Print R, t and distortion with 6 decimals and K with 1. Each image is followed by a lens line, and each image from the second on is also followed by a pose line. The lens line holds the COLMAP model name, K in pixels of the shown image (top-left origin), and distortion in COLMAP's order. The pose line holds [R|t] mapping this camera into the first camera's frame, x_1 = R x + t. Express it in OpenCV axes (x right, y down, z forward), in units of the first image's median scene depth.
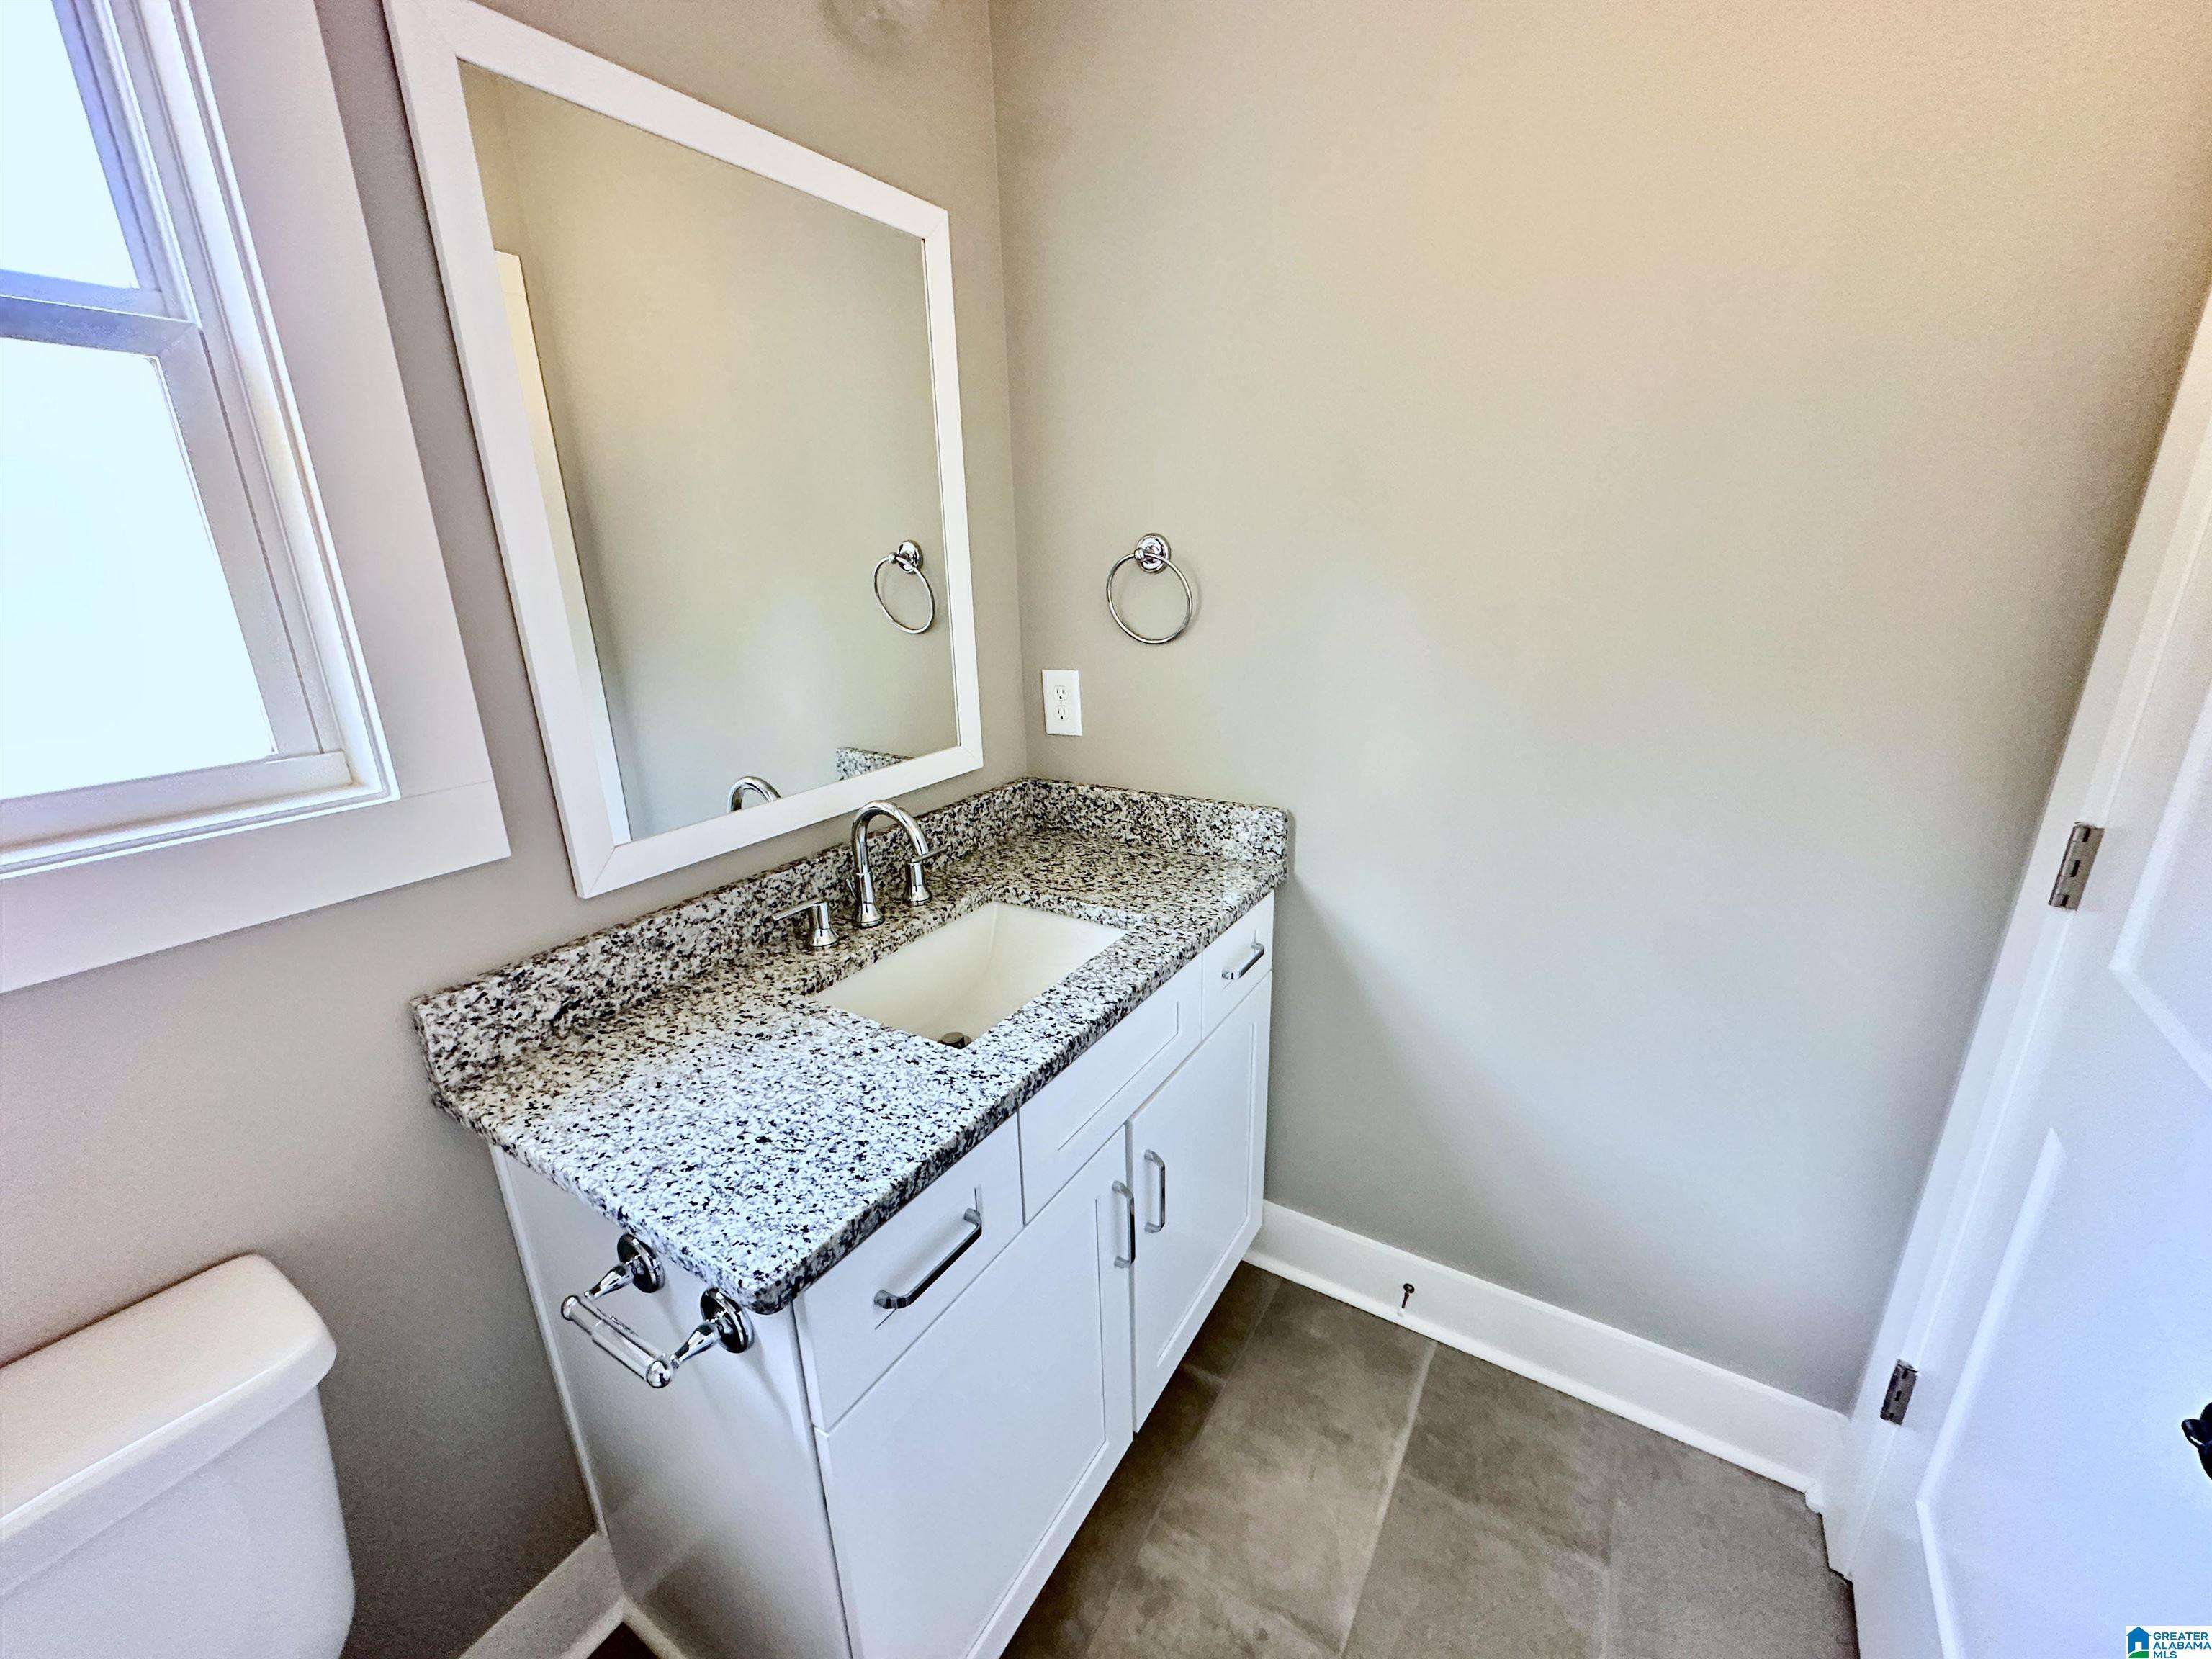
lens RADIAL K [[880.7, 0, 1106.0], [0, 880.7, 829.5], [0, 0, 1]] dist [-0.001801, 0.000231]
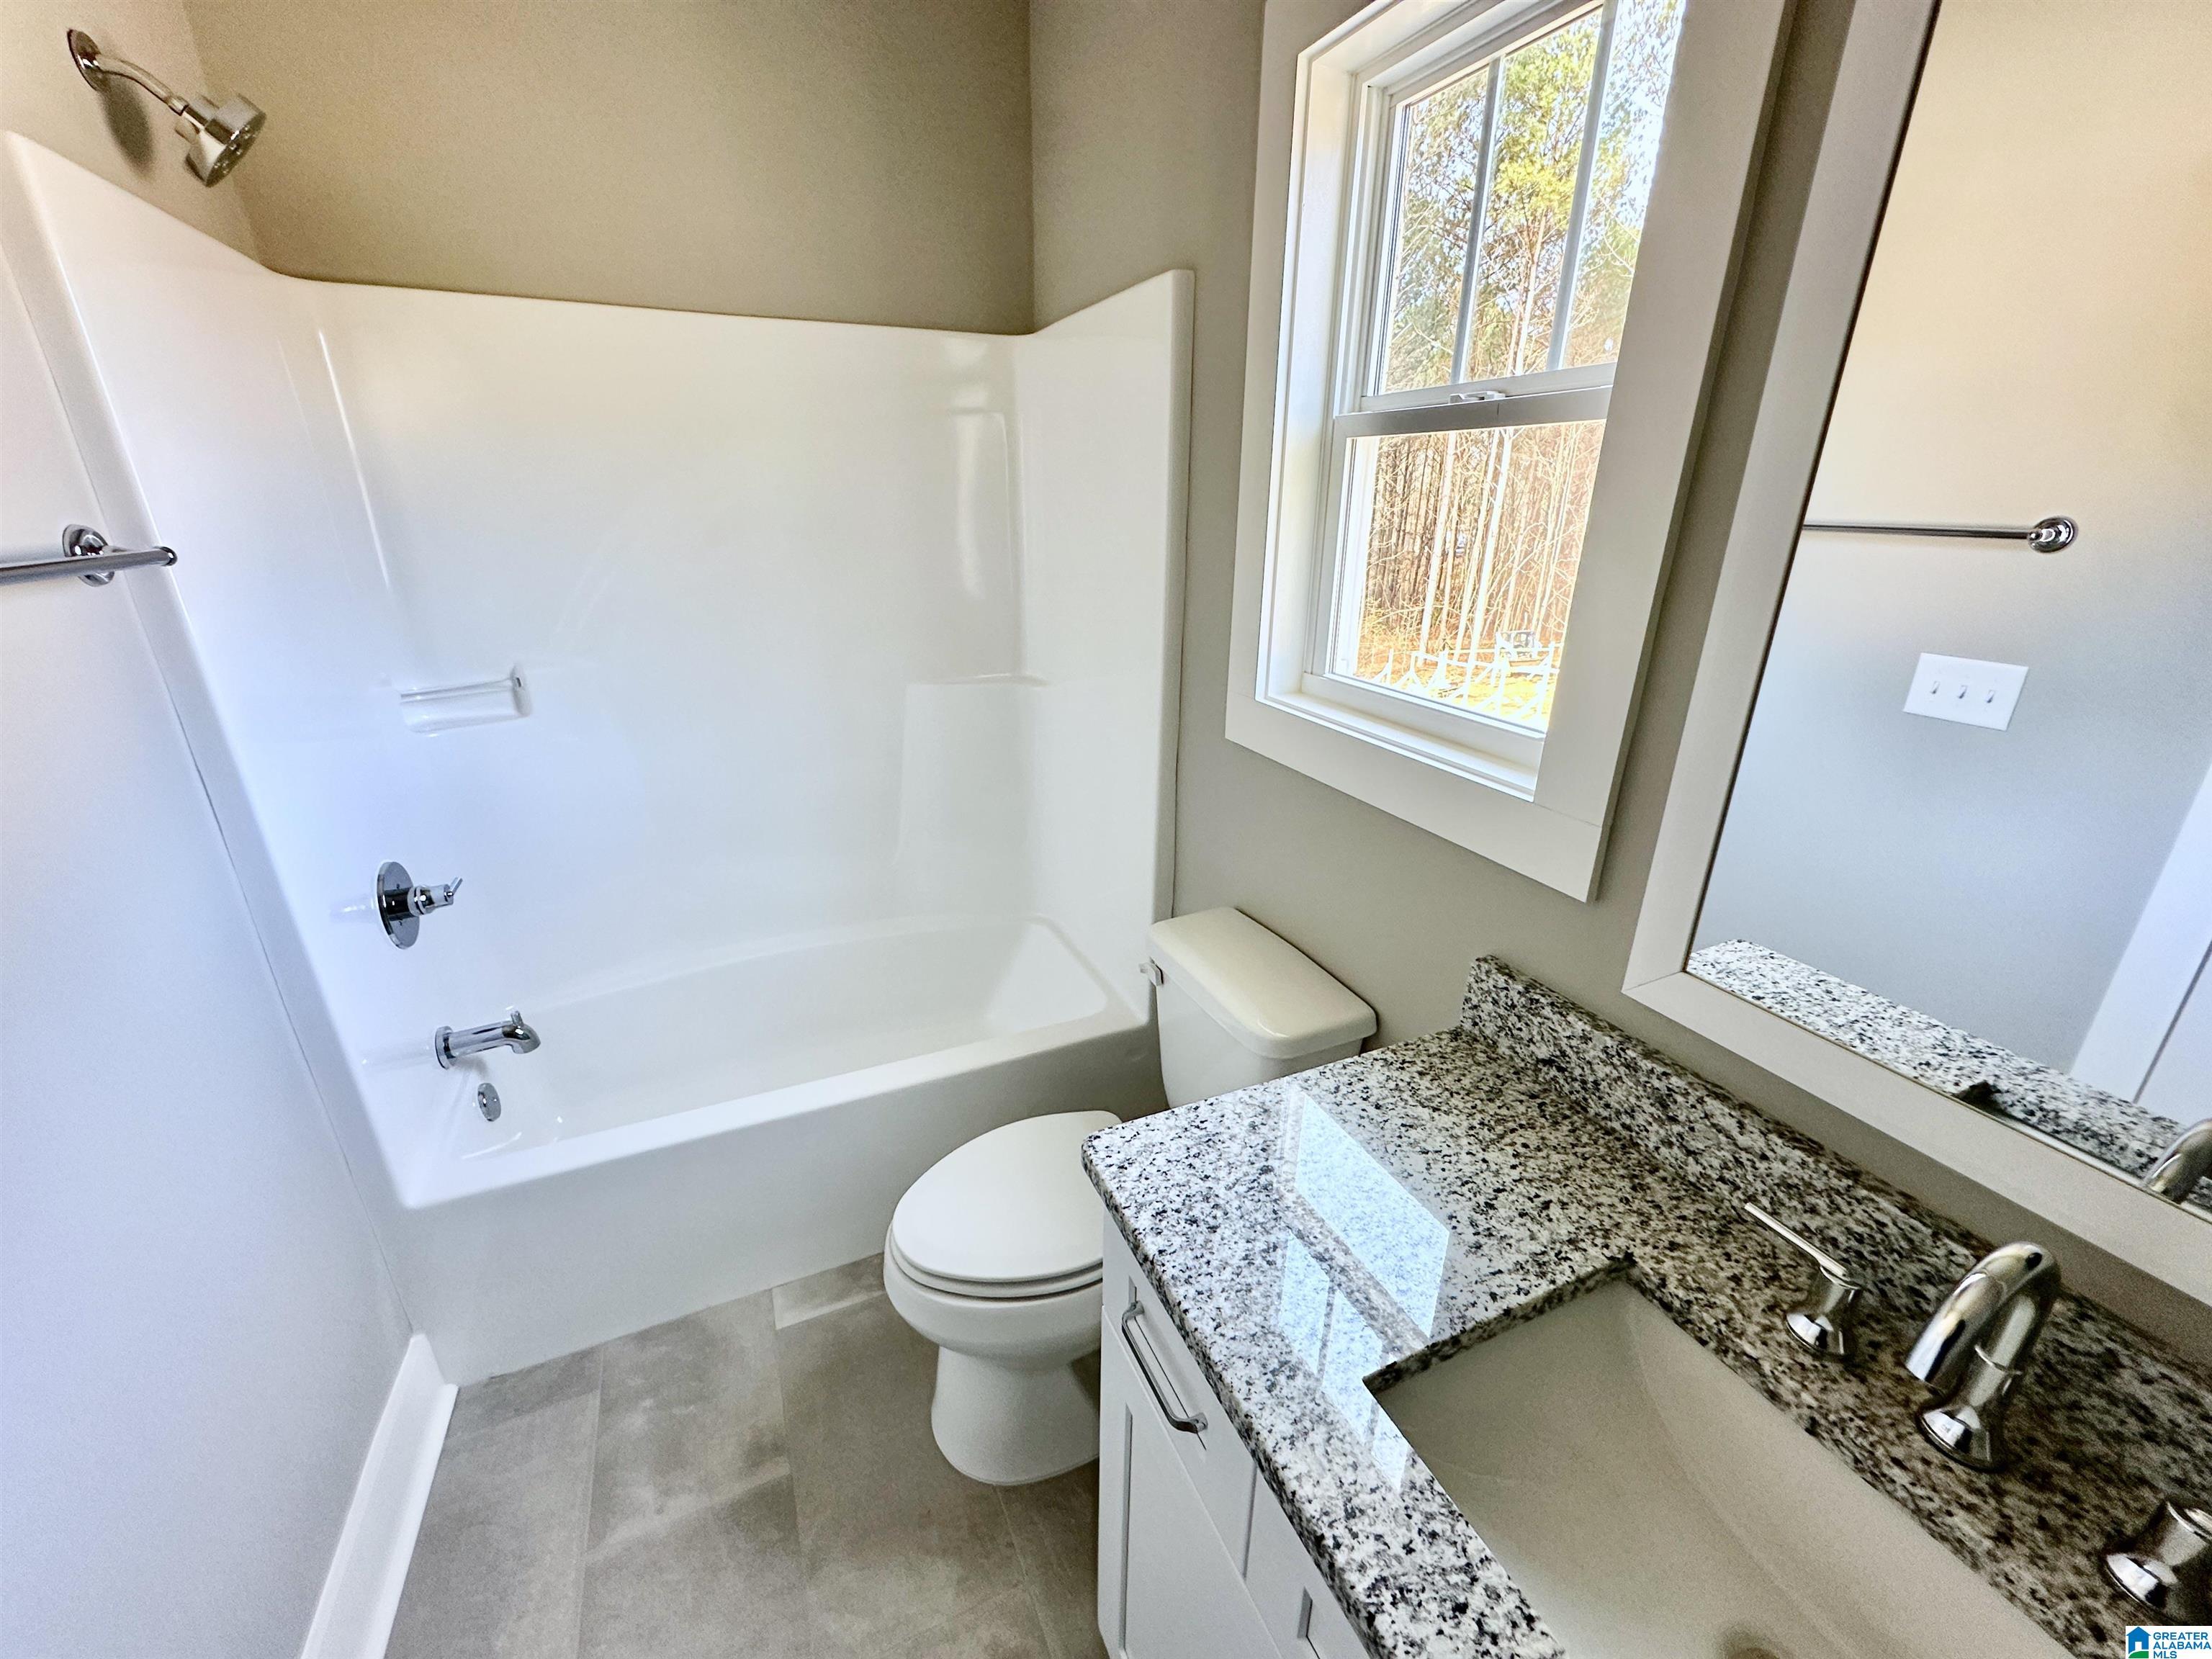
lens RADIAL K [[880.7, 0, 1106.0], [0, 880.7, 829.5], [0, 0, 1]] dist [-0.001801, 0.000231]
pose [[-0.557648, 0.312283, -0.769096, 0.303509], [-0.246327, 0.822543, 0.512589, -0.361274], [0.792687, 0.475293, -0.381765, 0.817828]]
